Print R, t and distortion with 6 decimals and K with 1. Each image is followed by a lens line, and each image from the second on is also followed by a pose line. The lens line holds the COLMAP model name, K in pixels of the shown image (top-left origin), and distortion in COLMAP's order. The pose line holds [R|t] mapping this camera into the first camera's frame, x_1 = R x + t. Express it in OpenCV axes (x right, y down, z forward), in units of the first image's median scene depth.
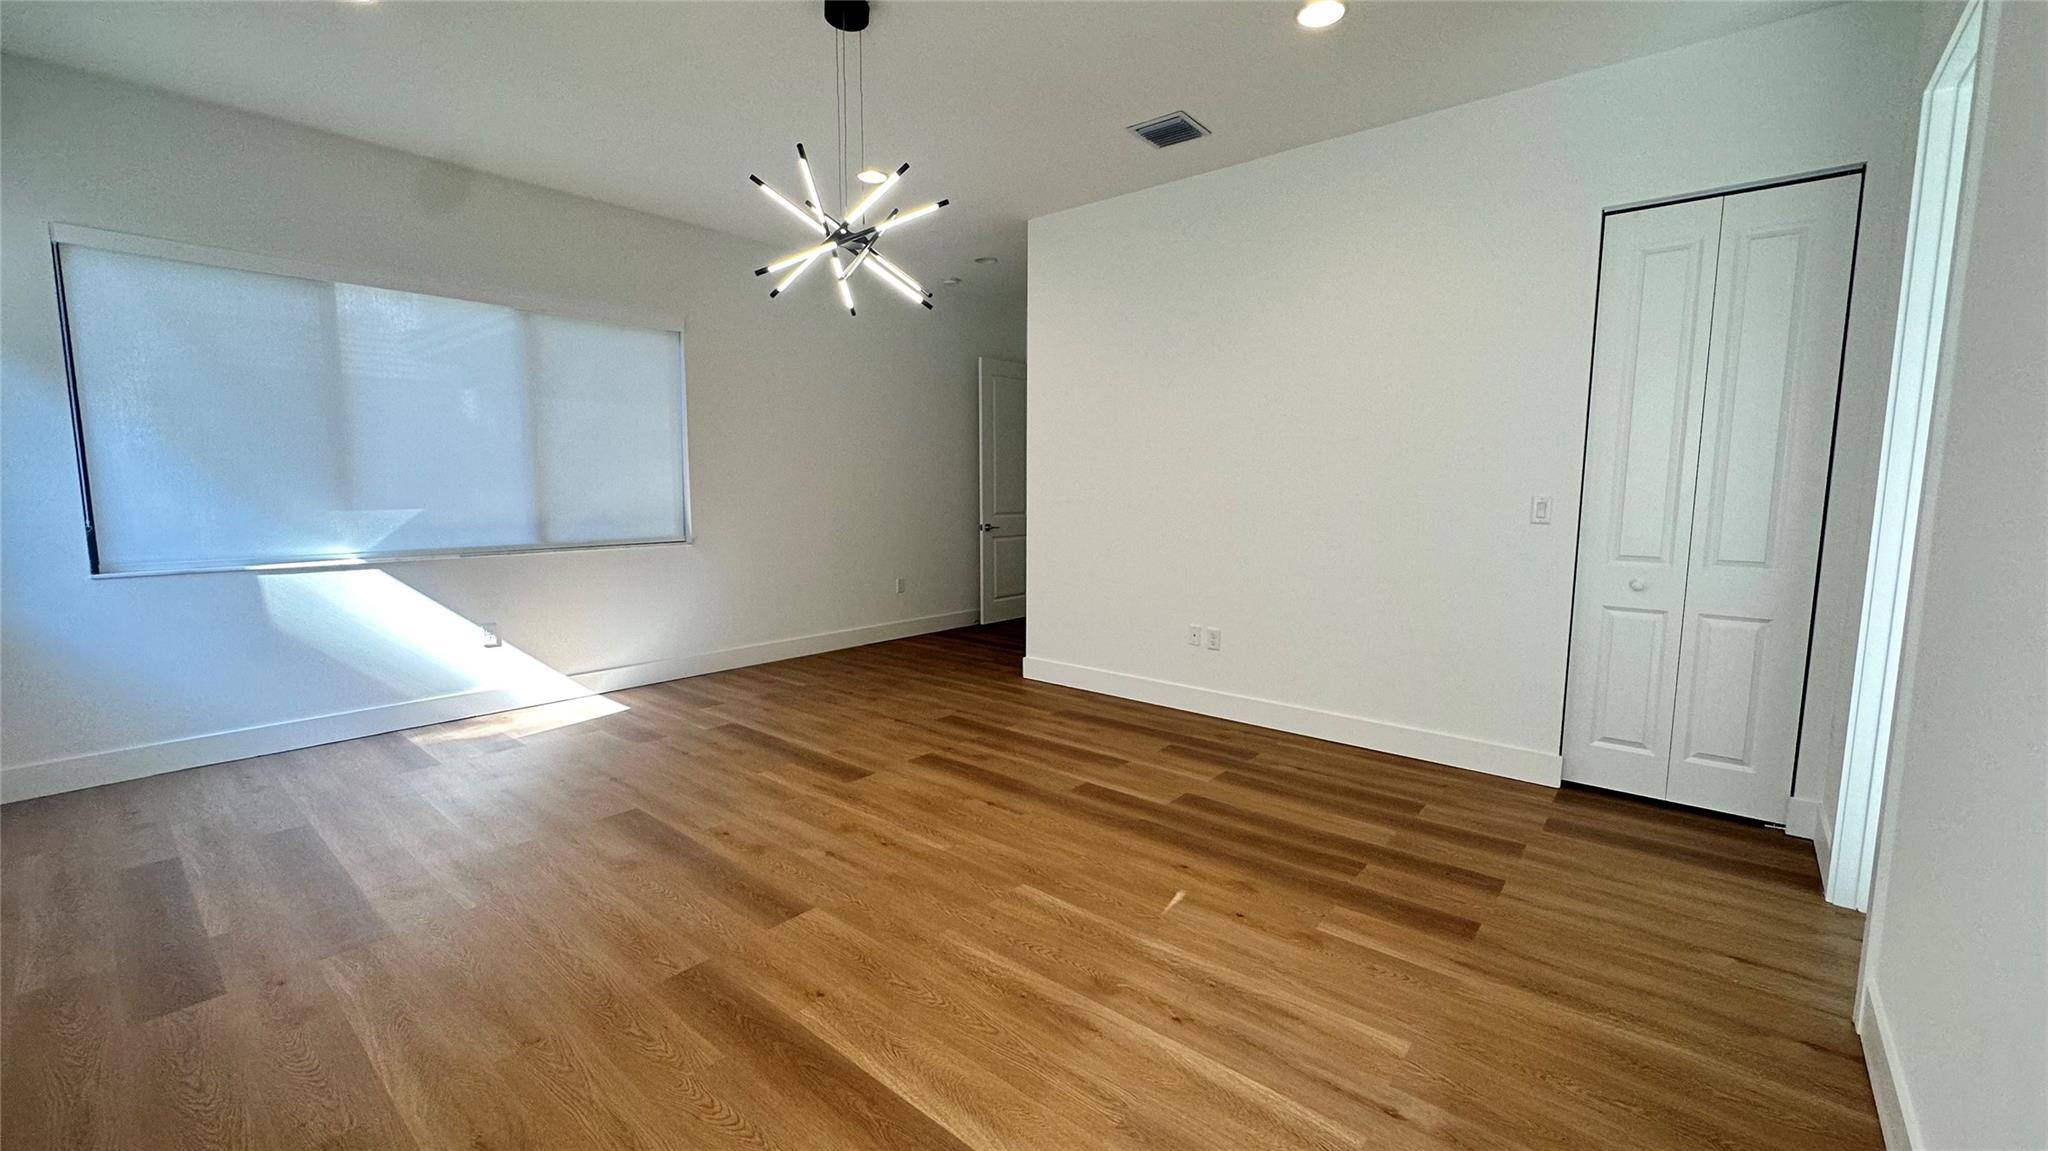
lens RADIAL K [[826.3, 0, 1024.0], [0, 826.3, 575.5], [0, 0, 1]] dist [-0.001086, -0.000116]
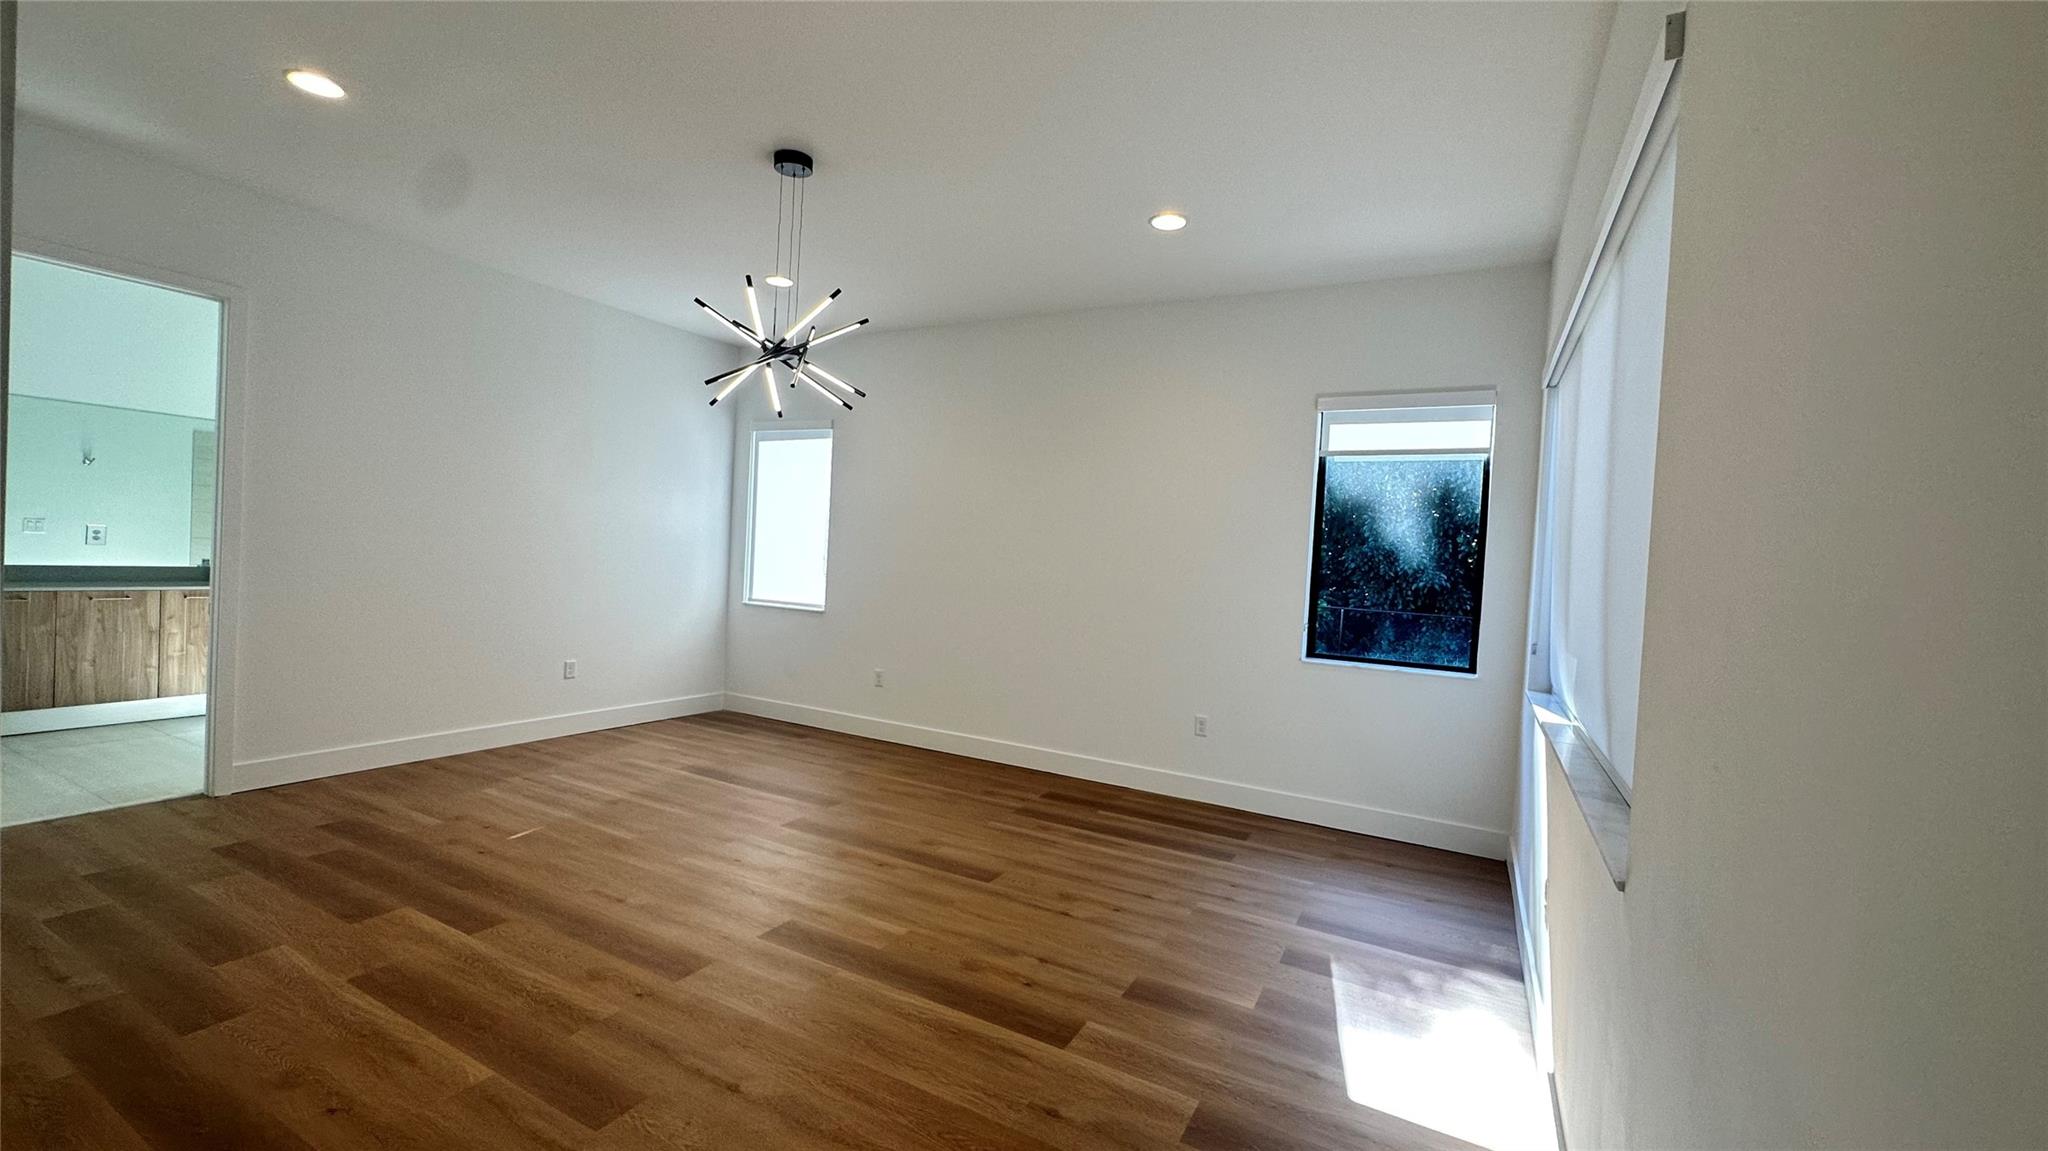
lens RADIAL K [[826.3, 0, 1024.0], [0, 826.3, 575.5], [0, 0, 1]] dist [-0.001086, -0.000116]
pose [[-0.977004, -0.051433, -0.206924, -0.295817], [-0.080438, 0.987671, 0.134299, -0.264757], [0.197465, 0.147855, -0.969096, 2.105464]]
